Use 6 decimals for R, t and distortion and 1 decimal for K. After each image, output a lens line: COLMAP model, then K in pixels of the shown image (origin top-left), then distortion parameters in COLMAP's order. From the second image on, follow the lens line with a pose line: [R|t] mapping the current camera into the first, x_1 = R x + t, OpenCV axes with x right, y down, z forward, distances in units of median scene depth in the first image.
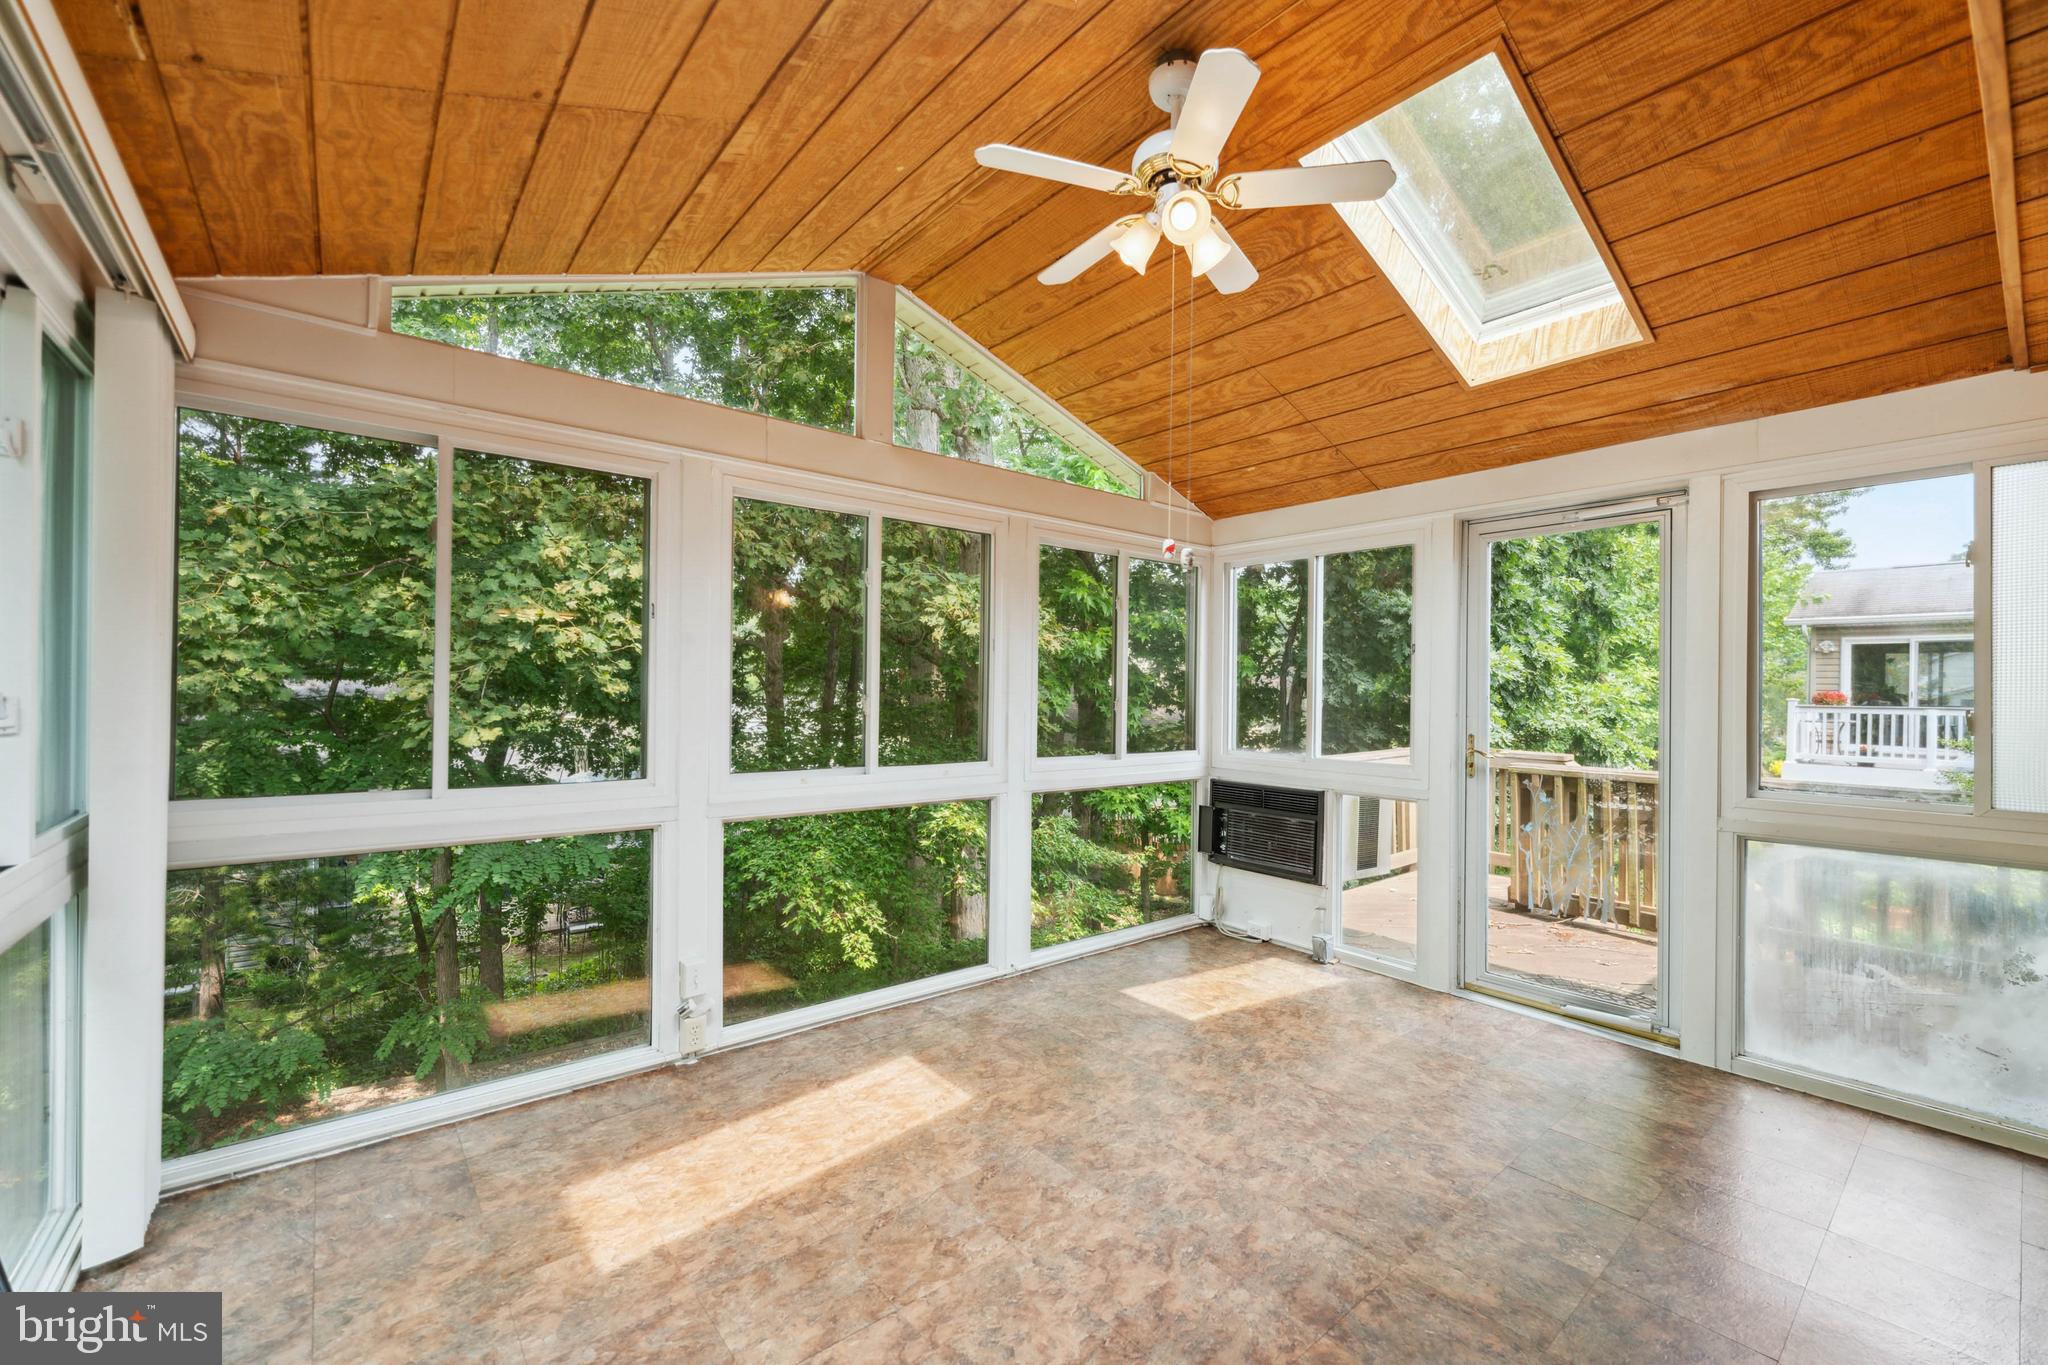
lens RADIAL K [[840.0, 0, 1025.1], [0, 840.0, 695.1], [0, 0, 1]] dist [0.000468, 0.001105]
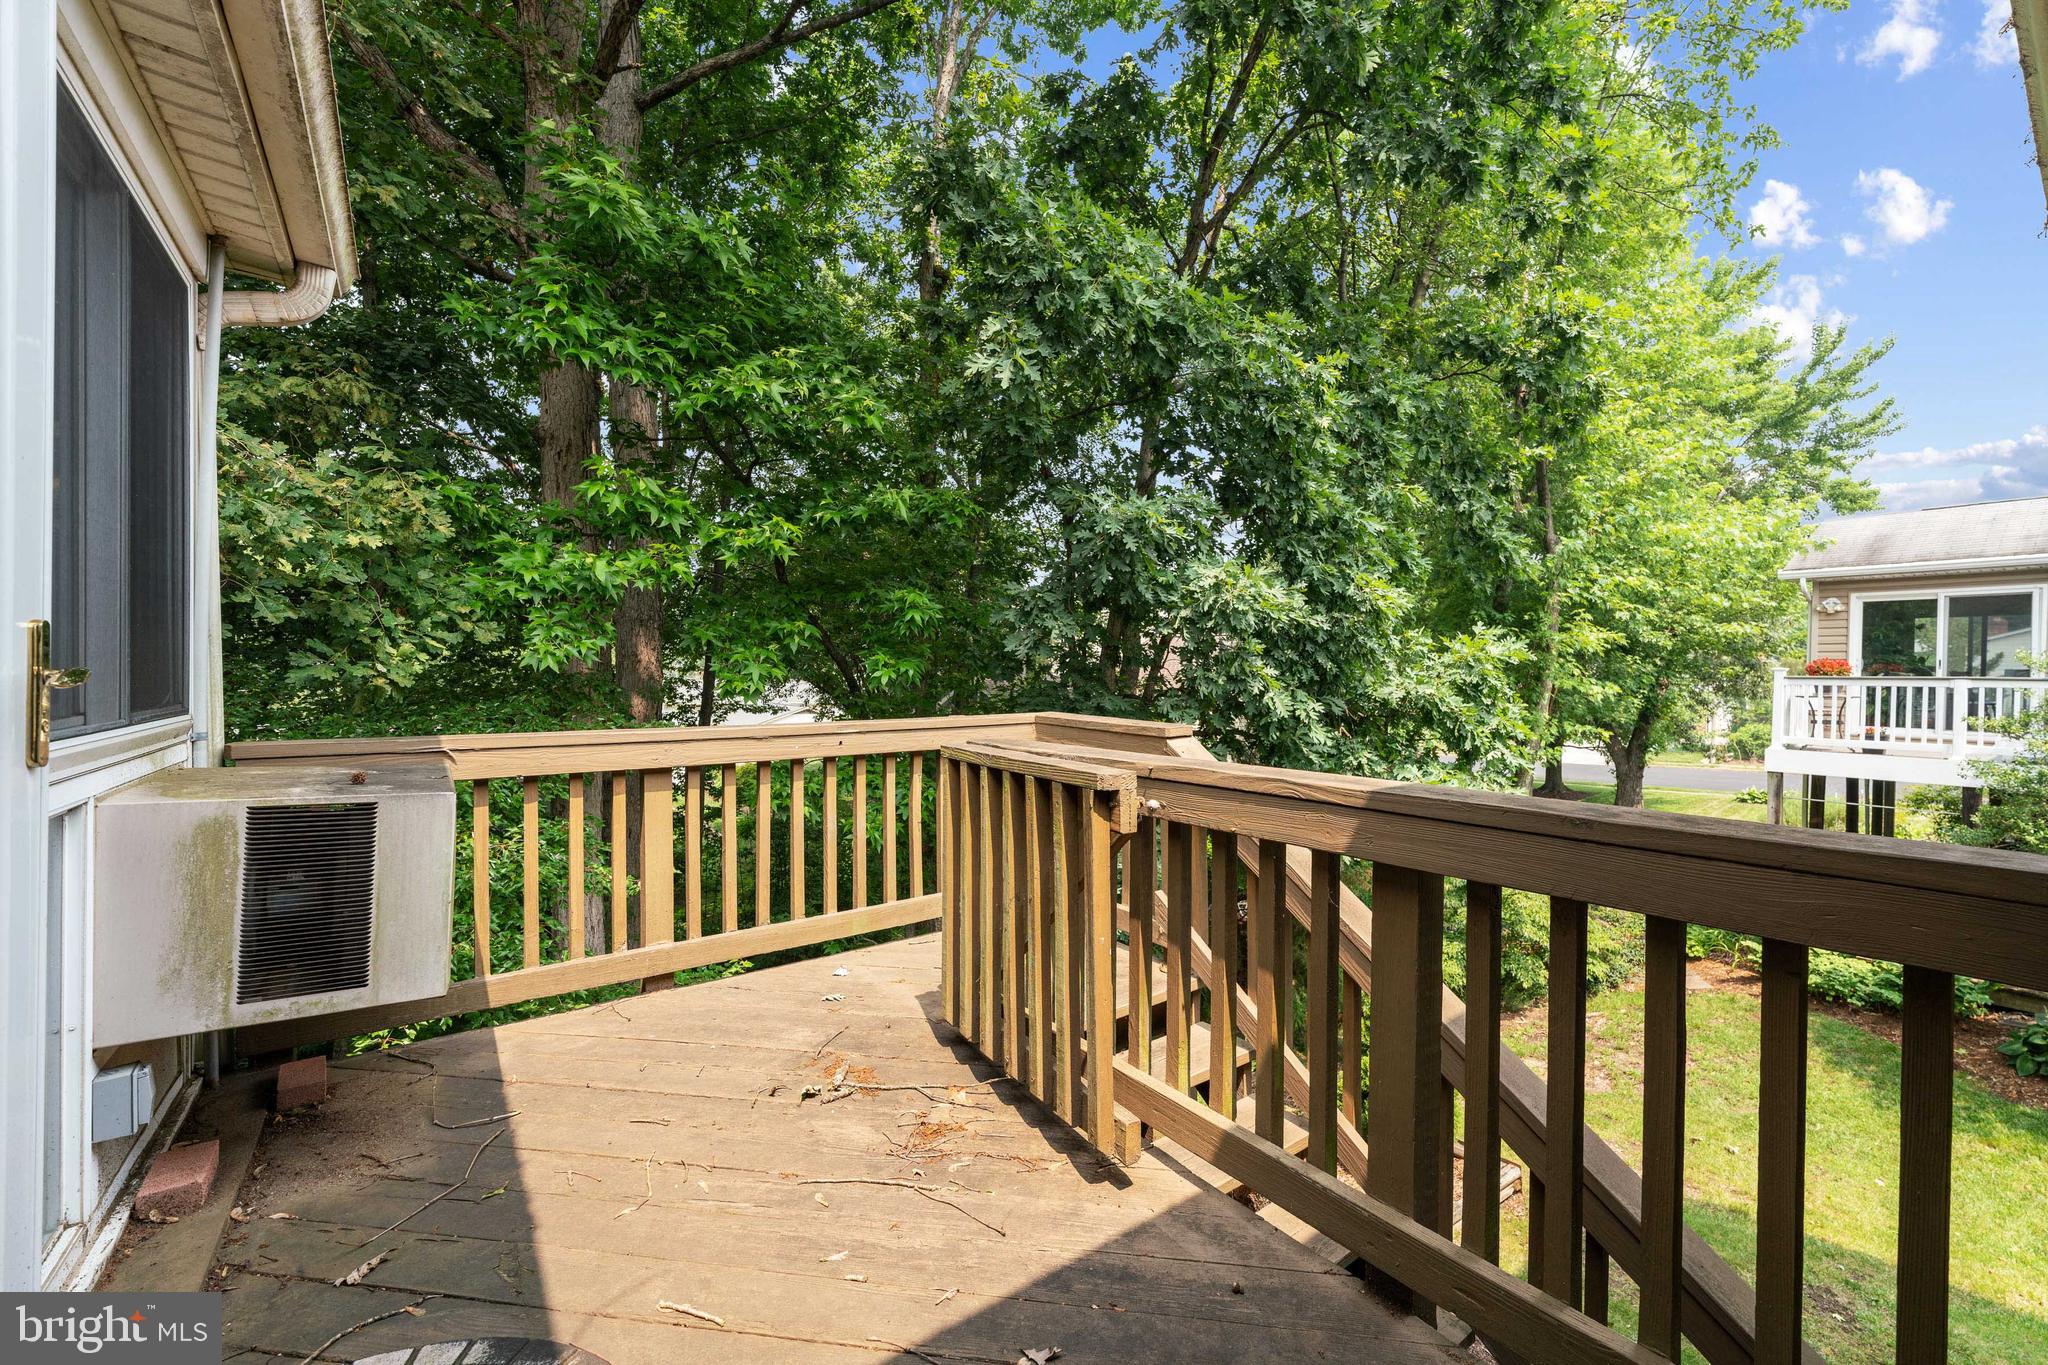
lens RADIAL K [[840.0, 0, 1023.4], [0, 840.0, 674.5], [0, 0, 1]] dist [0.000468, 0.001105]
pose [[0.999338, 0.001342, -0.036349, 0.228053], [-0.001582, 0.999977, -0.006588, 0.016630], [0.036340, 0.006641, 0.999317, 0.182450]]
